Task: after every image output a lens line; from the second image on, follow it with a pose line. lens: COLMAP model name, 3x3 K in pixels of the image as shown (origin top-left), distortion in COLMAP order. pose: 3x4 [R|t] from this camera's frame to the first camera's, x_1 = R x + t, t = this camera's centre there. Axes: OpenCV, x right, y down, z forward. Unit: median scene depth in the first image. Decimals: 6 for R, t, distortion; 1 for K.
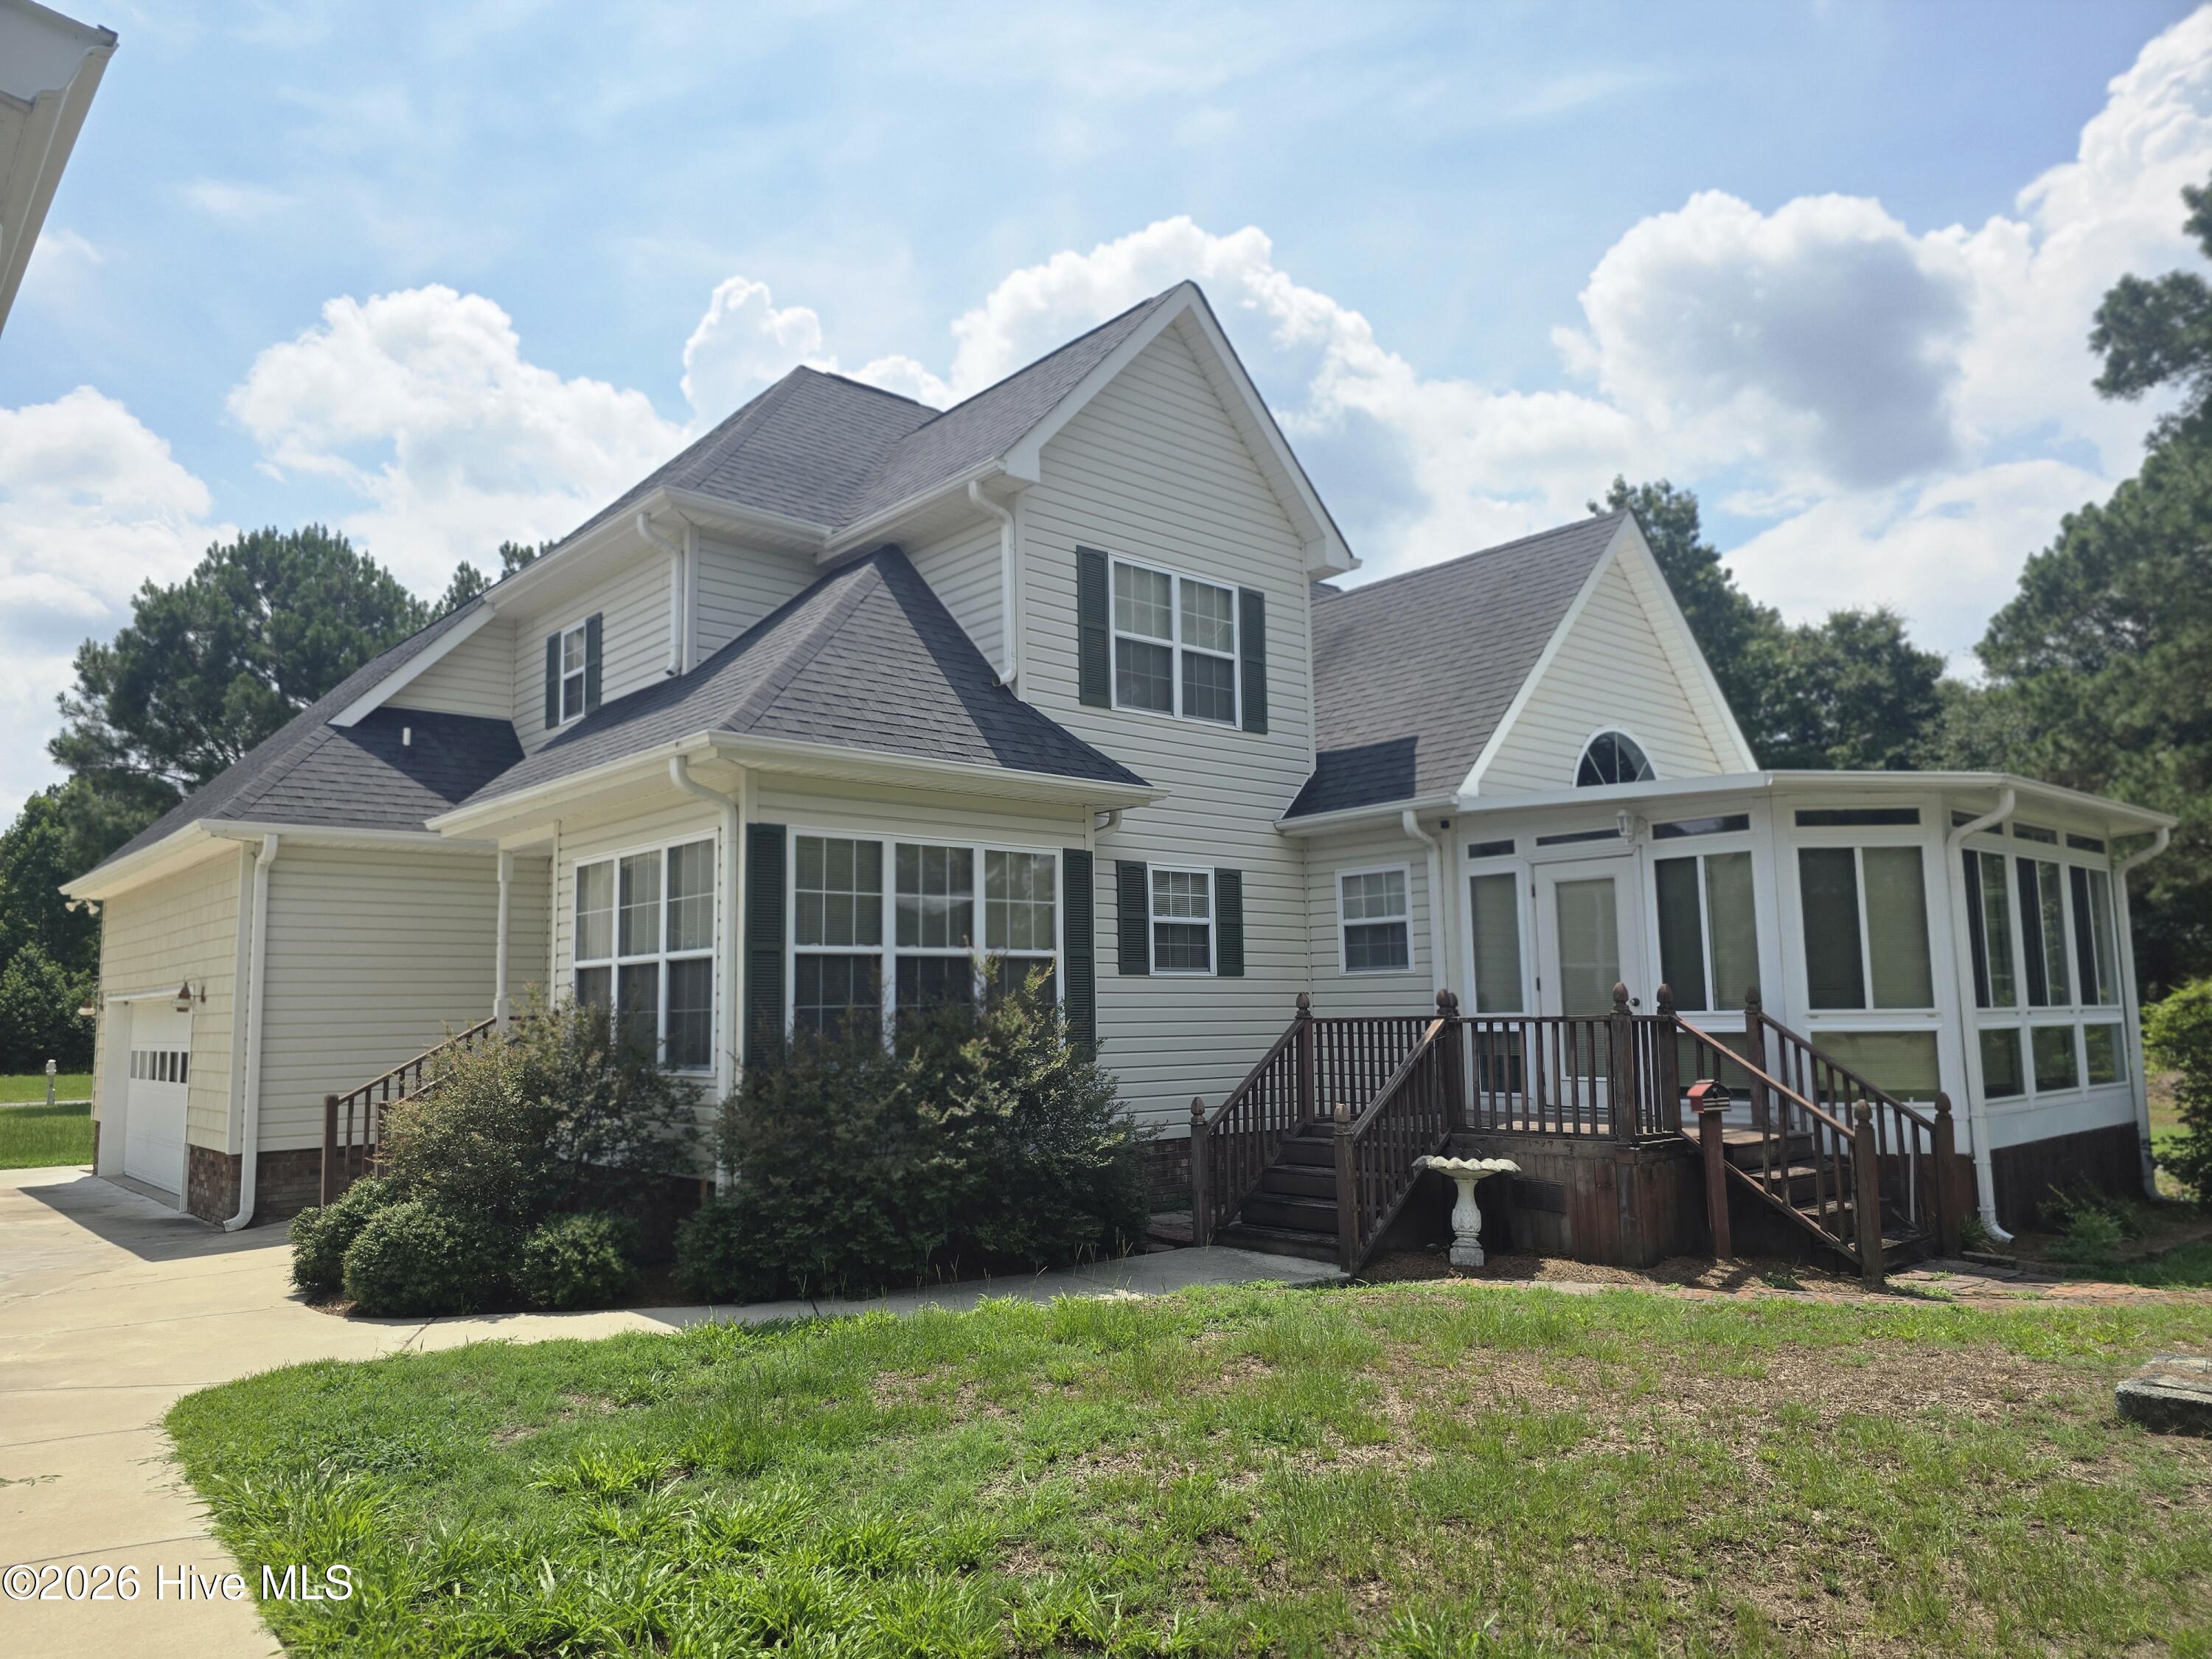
lens RADIAL K [[1527.9, 0, 1106.0], [0, 1527.9, 829.5], [0, 0, 1]] dist [0.003670, 0.002202]
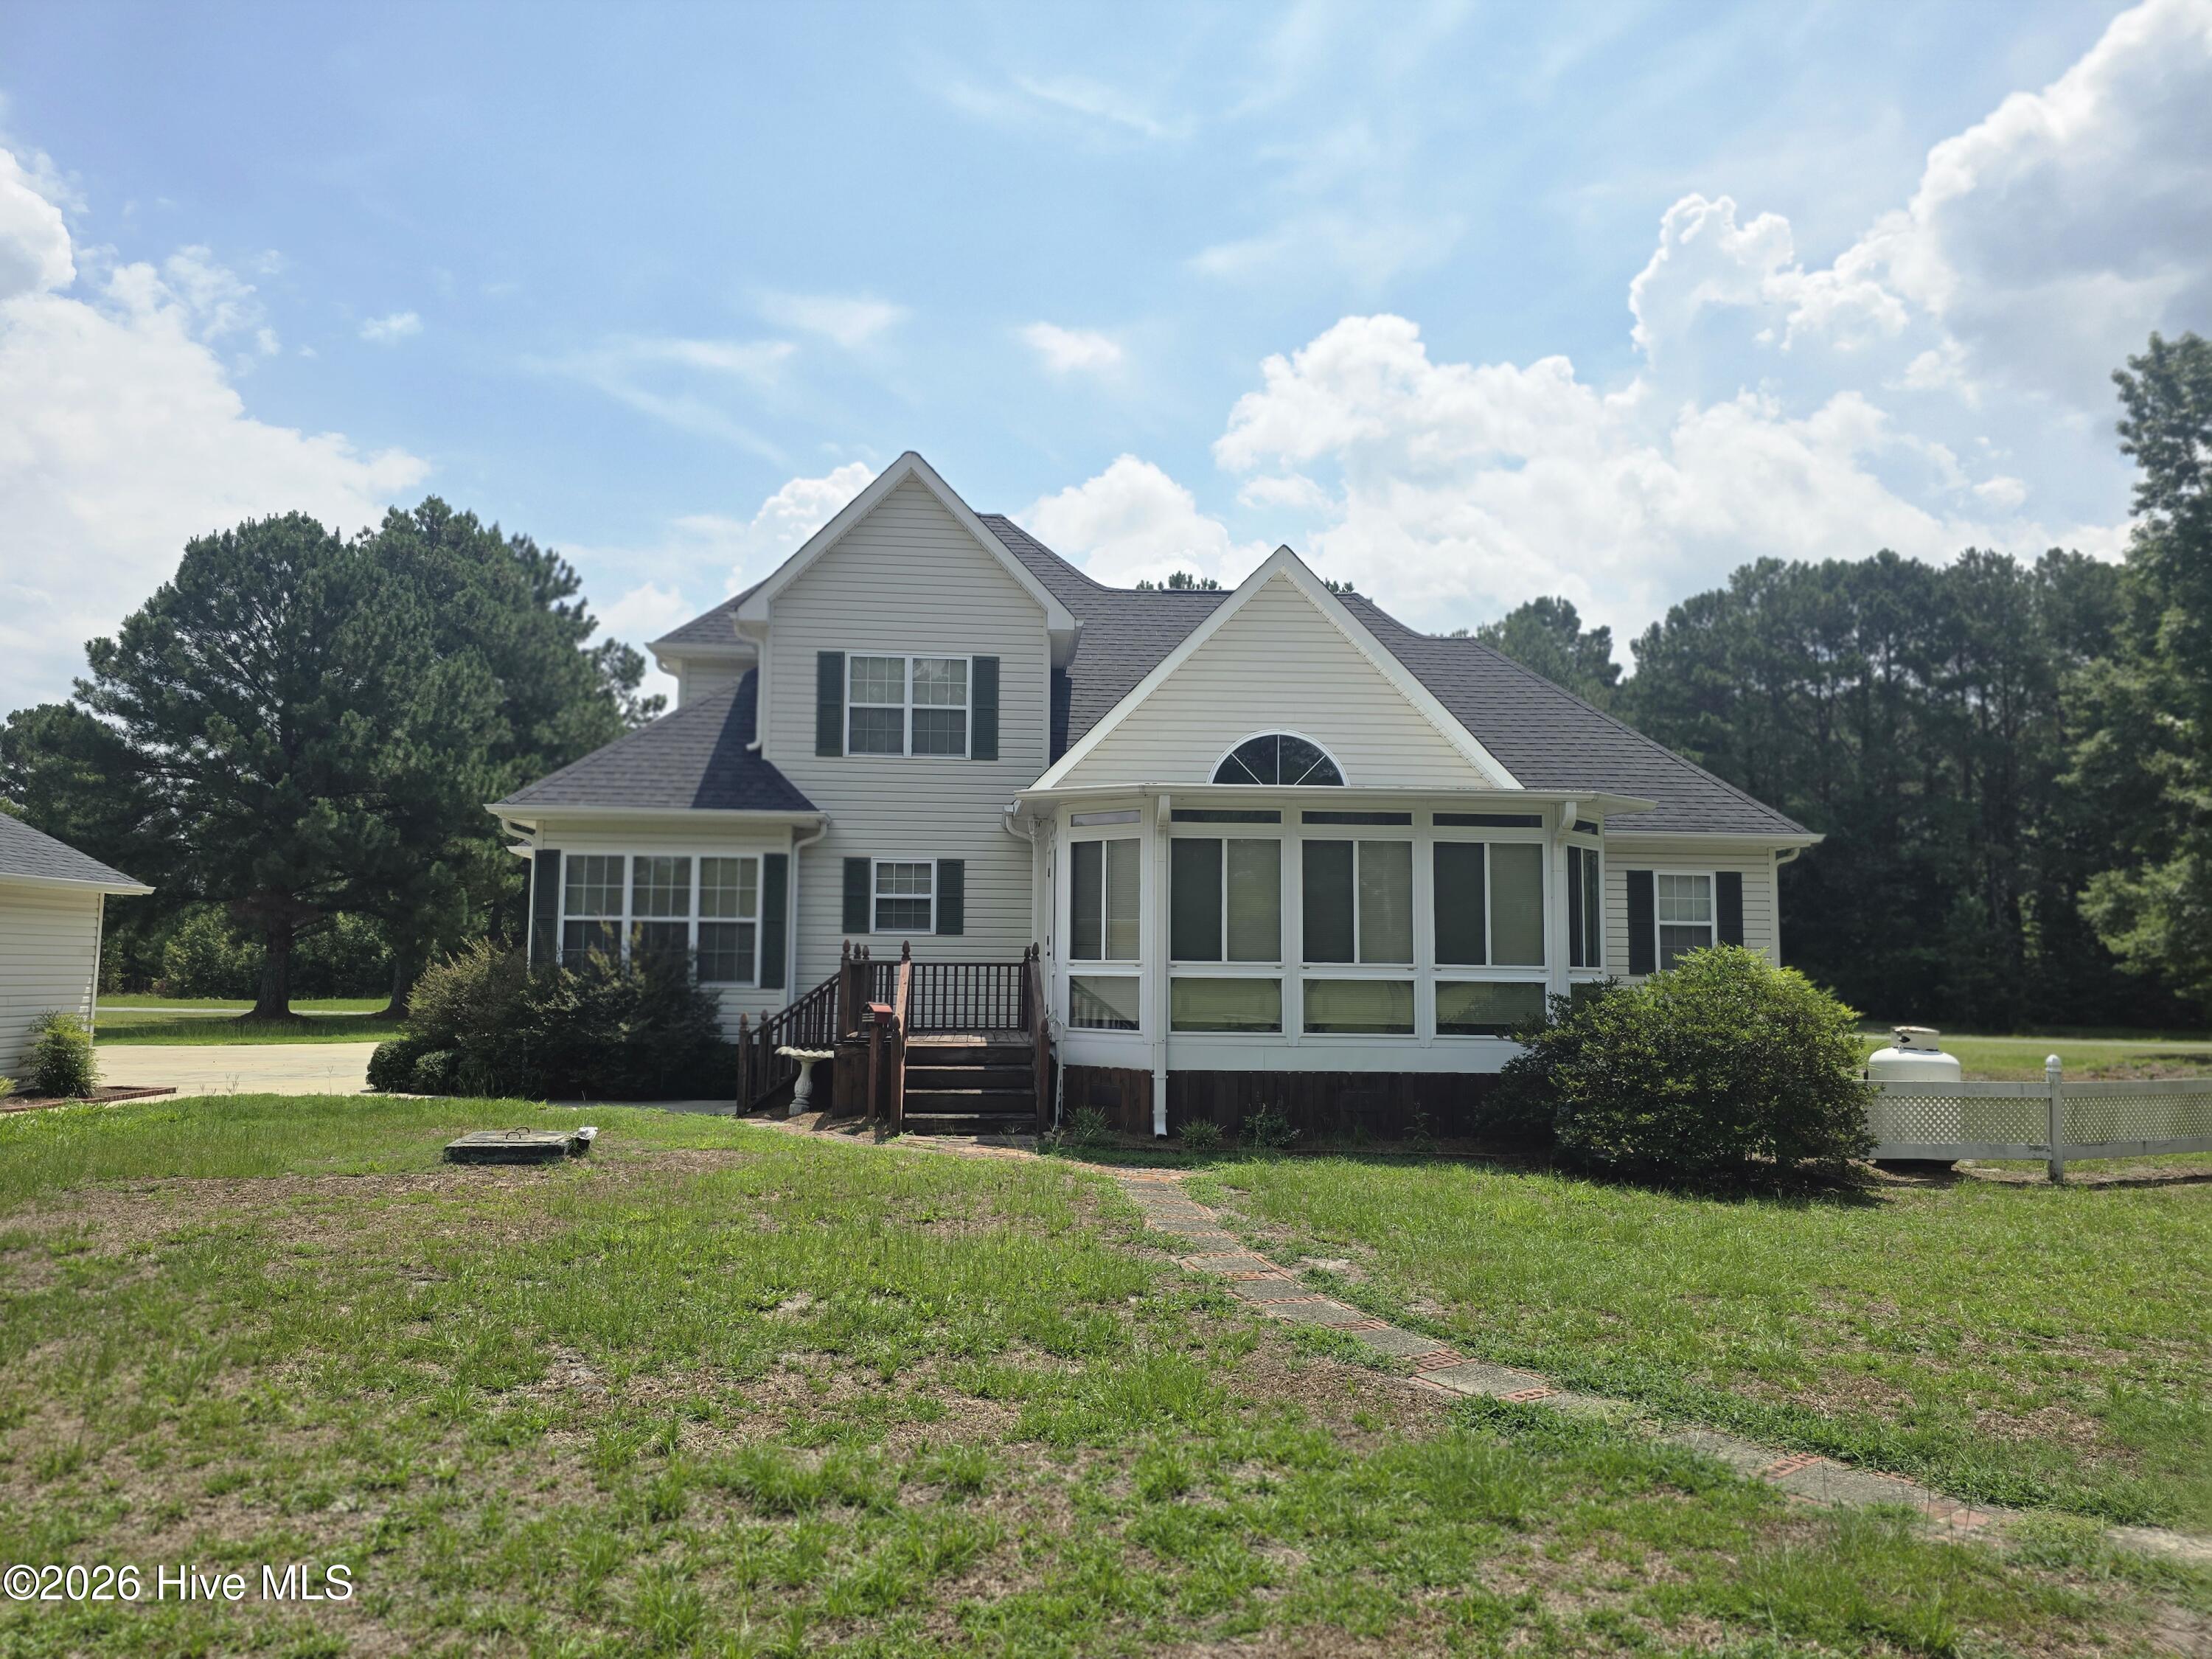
lens RADIAL K [[1576.4, 0, 1106.0], [0, 1576.4, 829.5], [0, 0, 1]] dist [0.100604, -0.192090]
pose [[0.780361, -0.037317, -0.624215, 1.121226], [0.052930, 0.998577, 0.006472, -0.003716], [0.623085, -0.038090, 0.781226, -0.055634]]
